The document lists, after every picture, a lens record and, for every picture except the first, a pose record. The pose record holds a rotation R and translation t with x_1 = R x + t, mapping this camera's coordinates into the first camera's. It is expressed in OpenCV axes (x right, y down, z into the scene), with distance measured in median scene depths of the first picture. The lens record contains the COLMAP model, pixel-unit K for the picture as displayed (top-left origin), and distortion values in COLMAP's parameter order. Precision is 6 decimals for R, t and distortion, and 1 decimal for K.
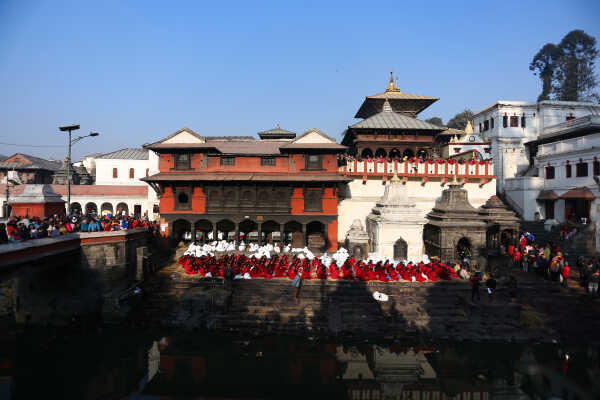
lens RADIAL K [[298.6, 0, 302.1], [0, 298.6, 197.8], [0, 0, 1]] dist [-0.046644, 0.000895]
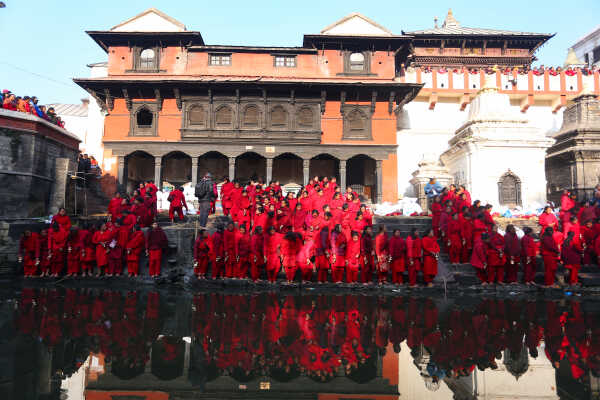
lens RADIAL K [[389.2, 0, 300.1], [0, 389.2, 200.9], [0, 0, 1]] dist [-0.016104, 0.020633]
pose [[0.999816, 0.004982, 0.018510, -0.095128], [-0.002860, 0.993595, -0.112963, 0.264157], [-0.018955, 0.112890, 0.993427, 0.219927]]
